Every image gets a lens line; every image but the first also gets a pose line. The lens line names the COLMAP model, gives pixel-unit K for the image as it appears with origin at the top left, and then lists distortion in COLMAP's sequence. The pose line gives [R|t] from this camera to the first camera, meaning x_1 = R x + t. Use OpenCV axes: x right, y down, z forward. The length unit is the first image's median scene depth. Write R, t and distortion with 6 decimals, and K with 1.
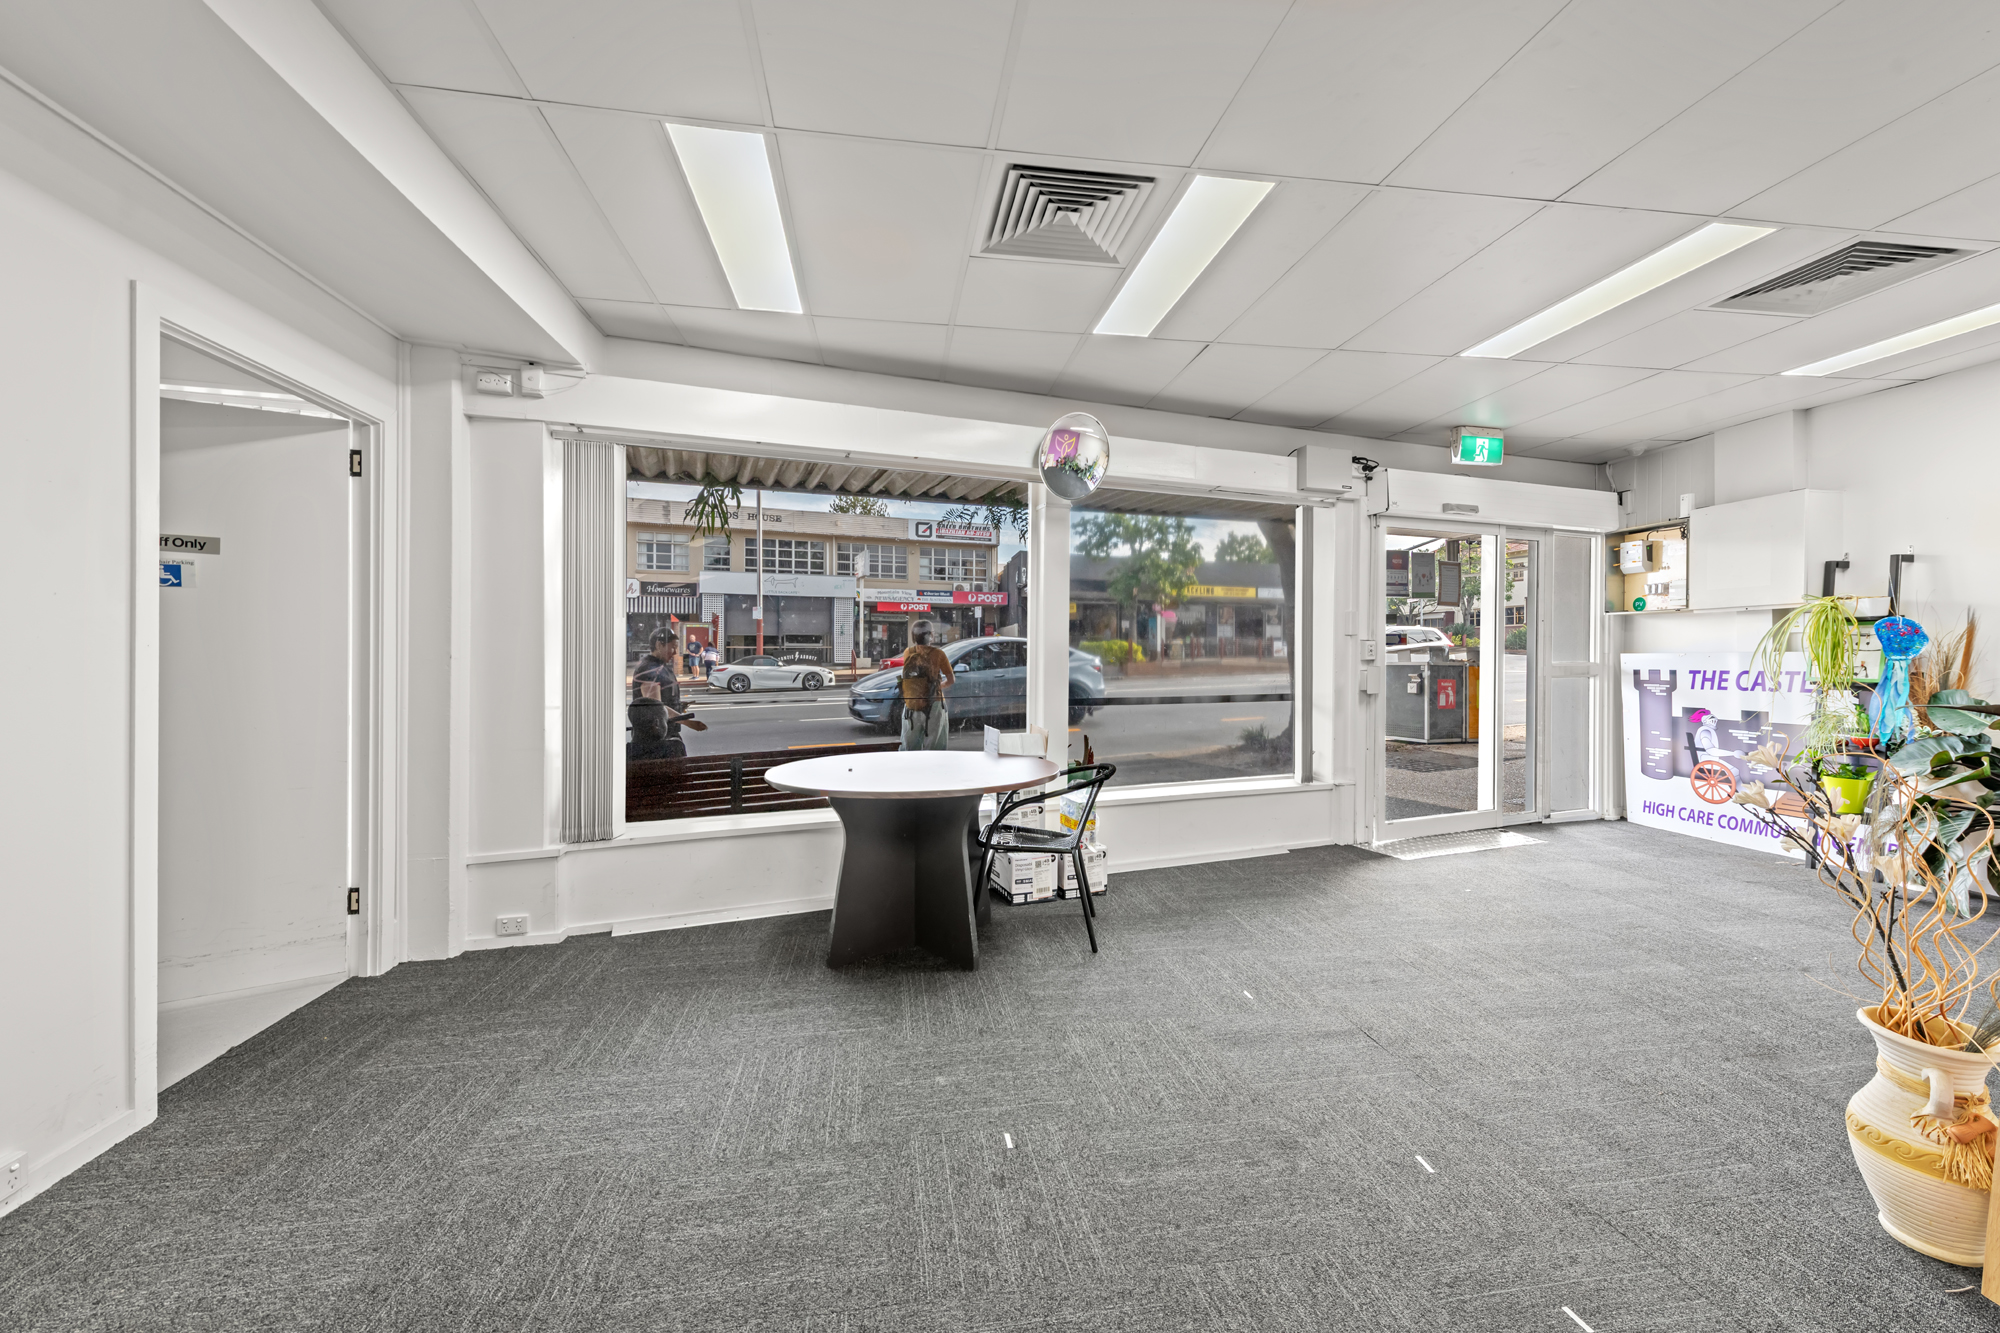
lens RADIAL K [[780.2, 0, 1008.9], [0, 780.2, 645.9], [0, 0, 1]] dist [0.010276, 0.000233]
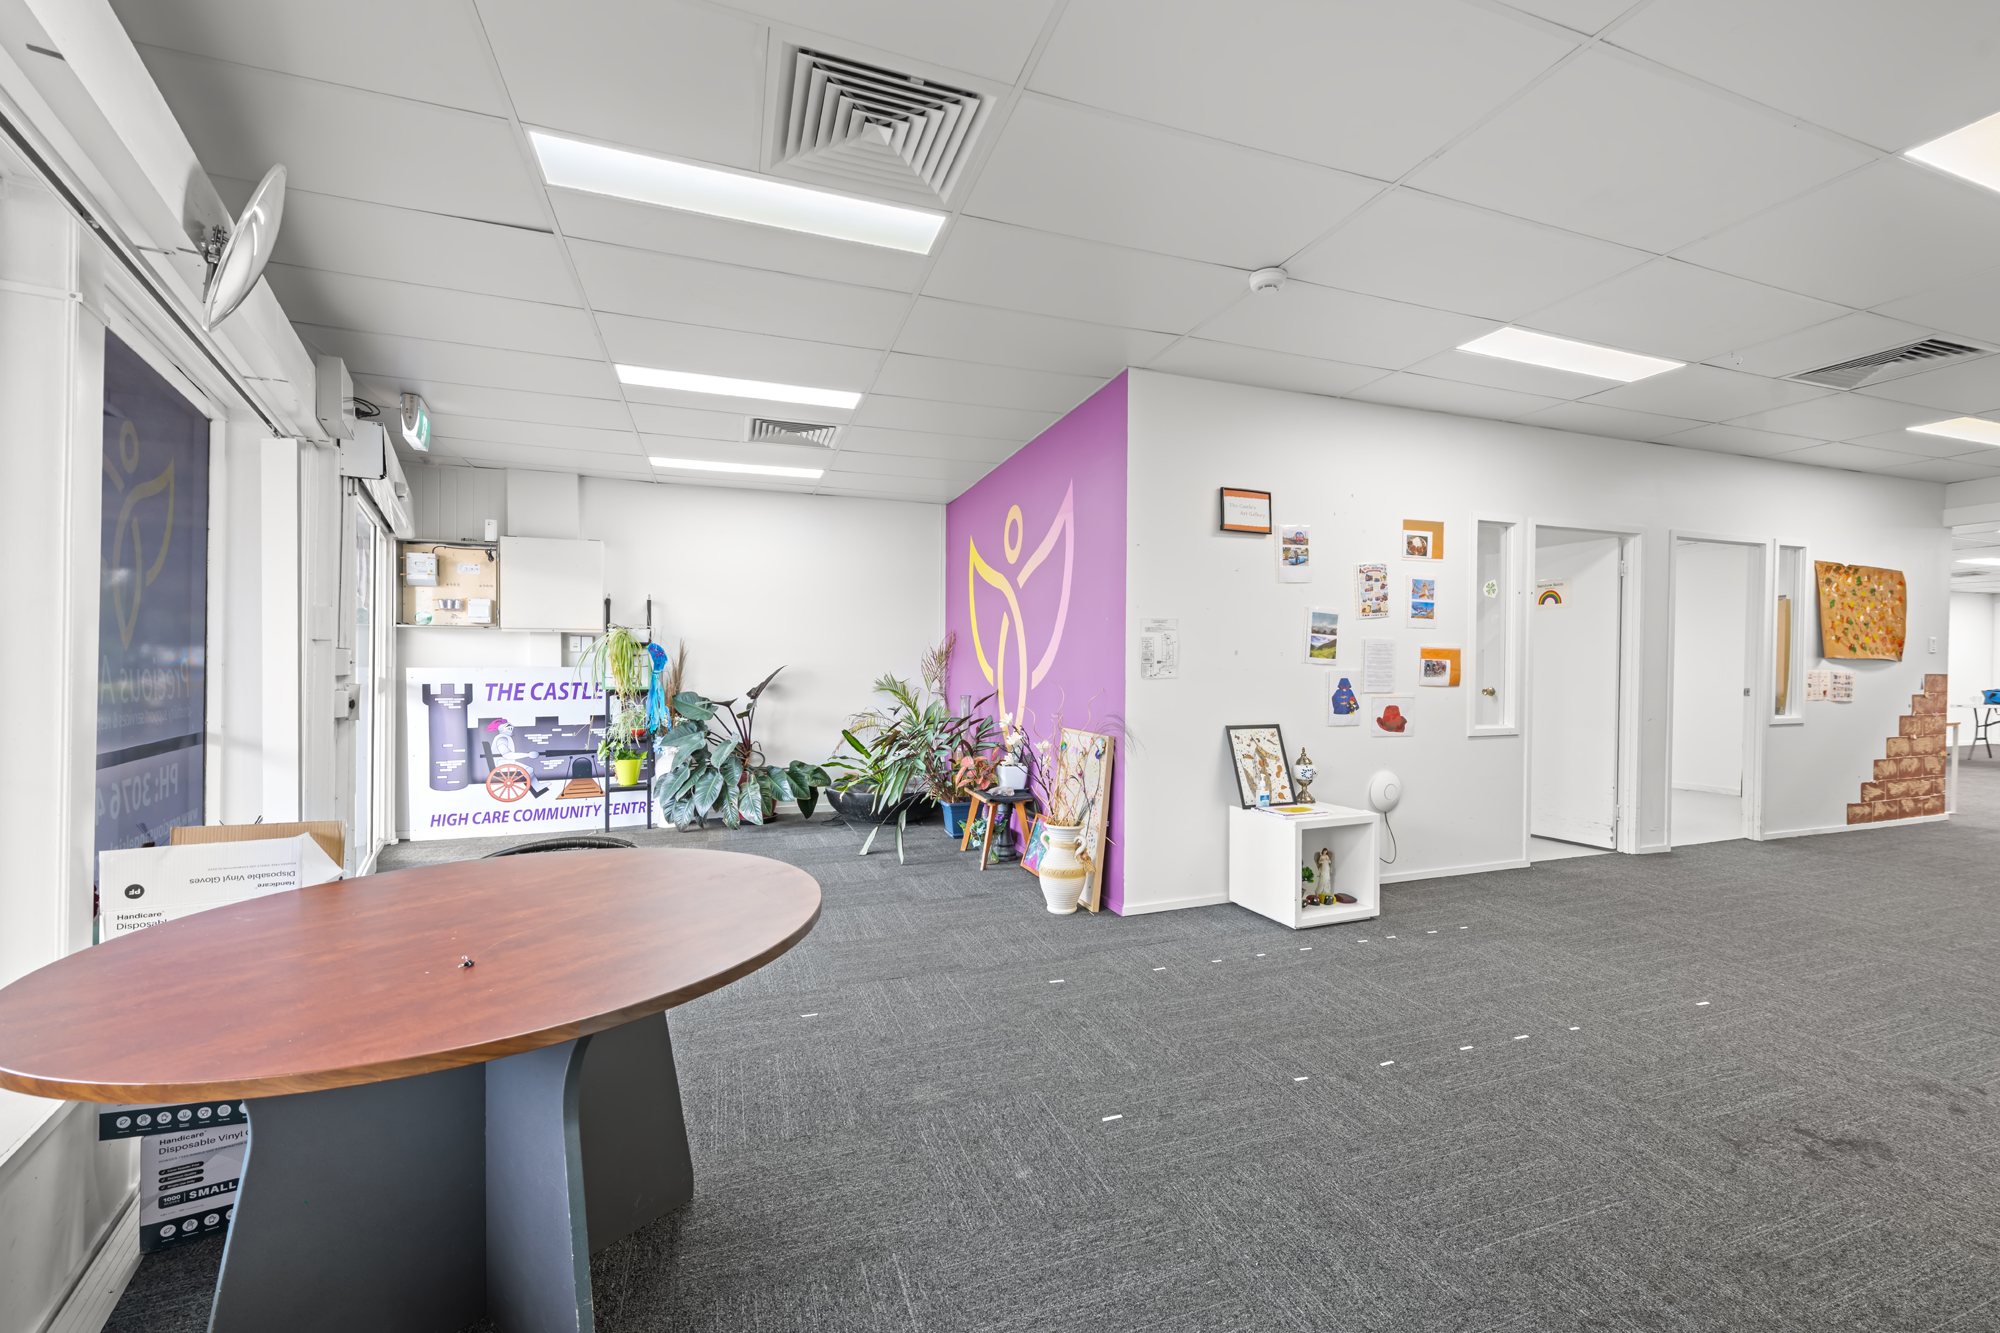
lens RADIAL K [[849.4, 0, 1019.4], [0, 849.4, 687.9], [0, 0, 1]] dist [0.010489, -0.001125]
pose [[-0.204648, -0.017956, 0.978671, -0.428927], [-0.012792, 0.999795, 0.015668, 0.009437], [-0.978752, -0.009313, -0.204835, 0.529713]]
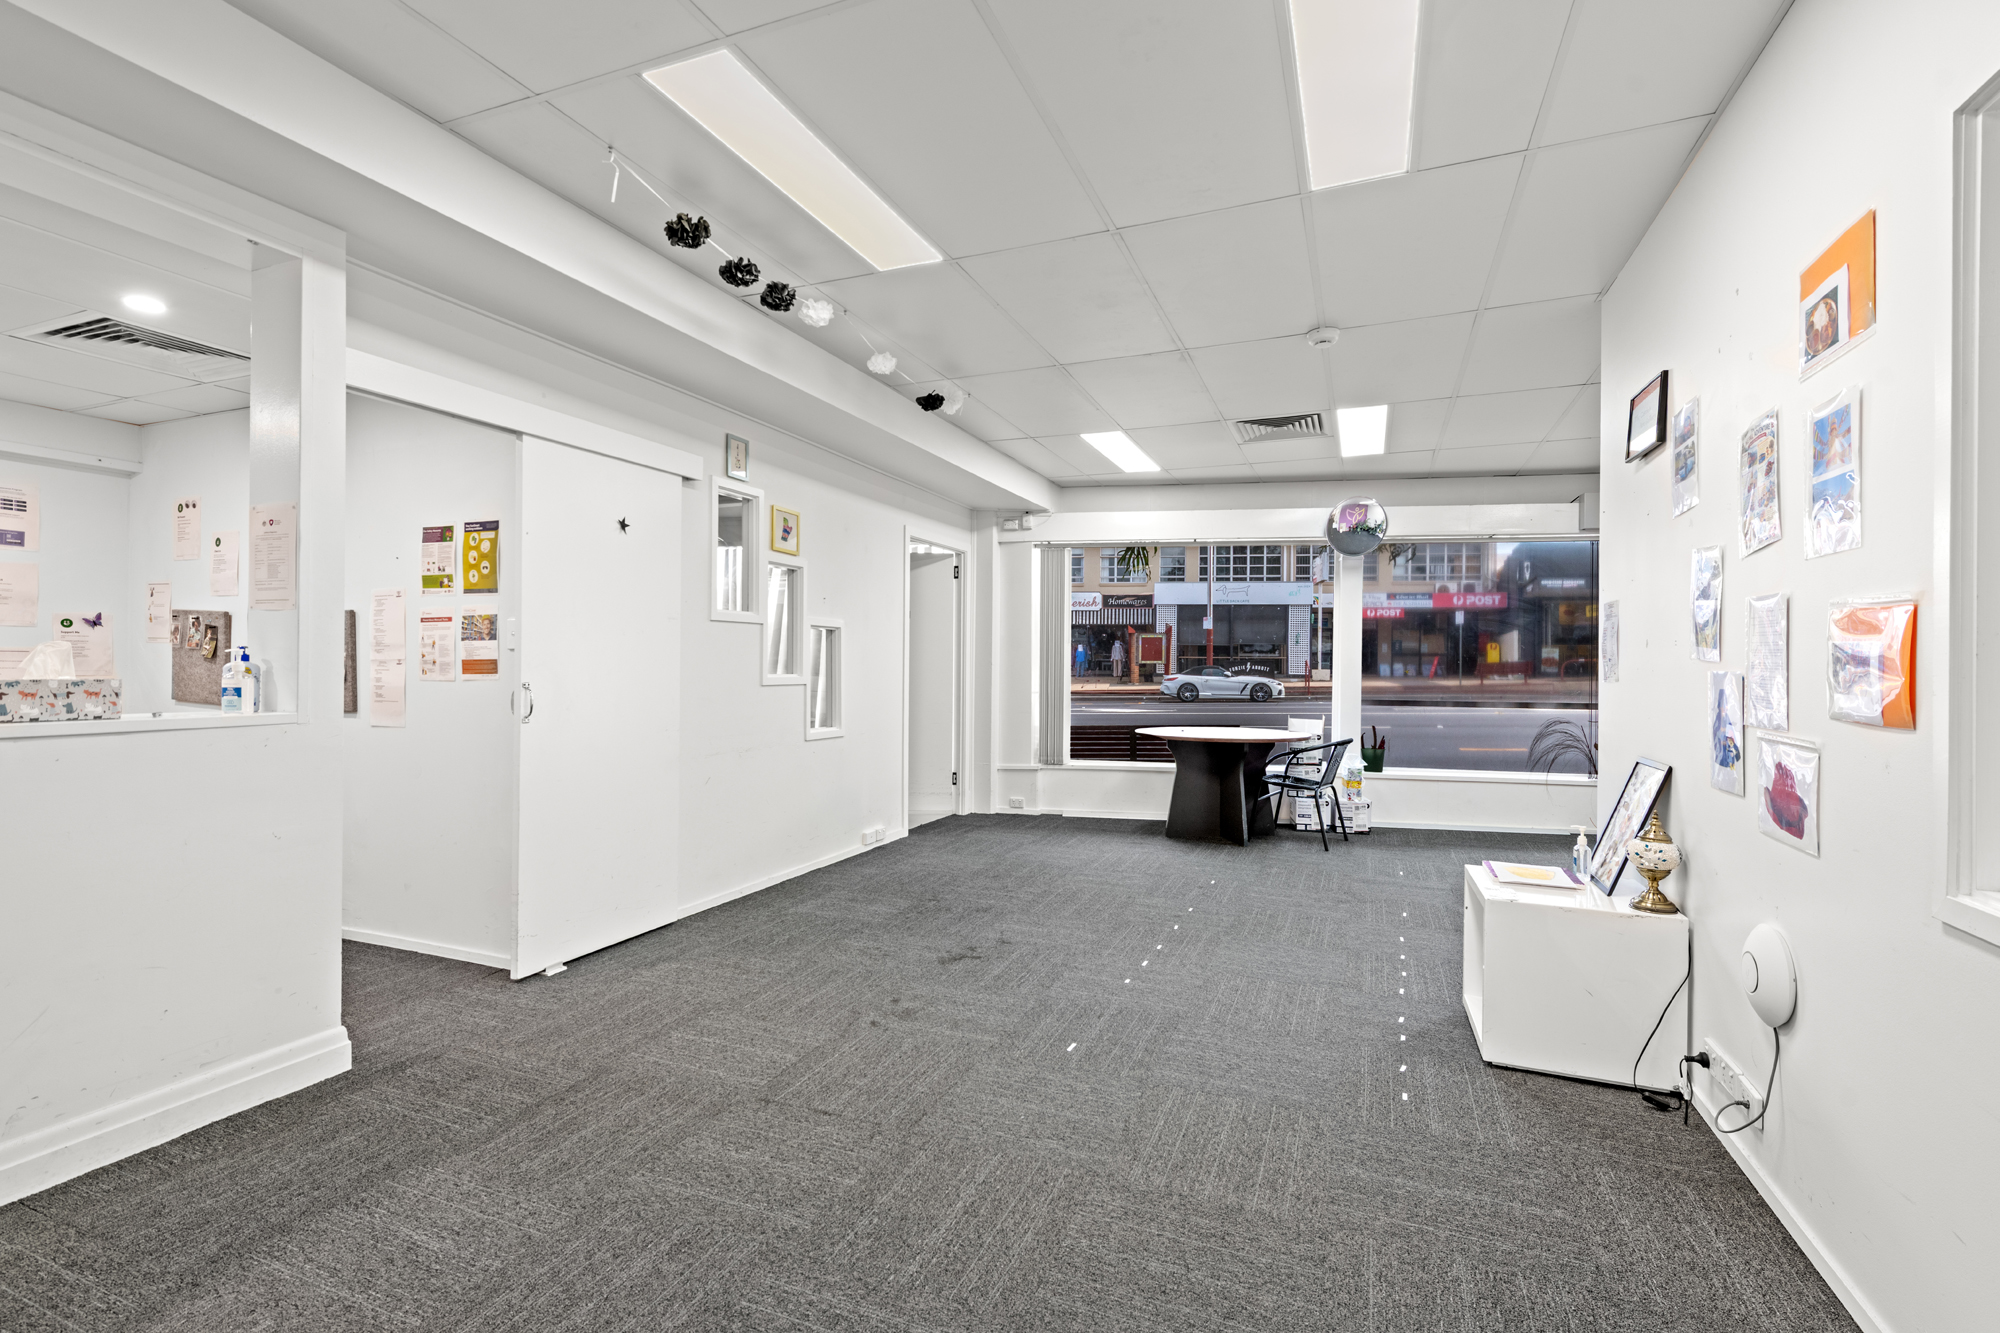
lens RADIAL K [[911.6, 0, 1001.8], [0, 911.6, 665.0], [0, 0, 1]] dist [0.000094, 0.000000]
pose [[0.847790, 0.009314, -0.530250, 0.330759], [-0.003491, 0.999922, 0.011981, -0.006681], [0.530320, -0.008307, 0.847757, -0.582919]]
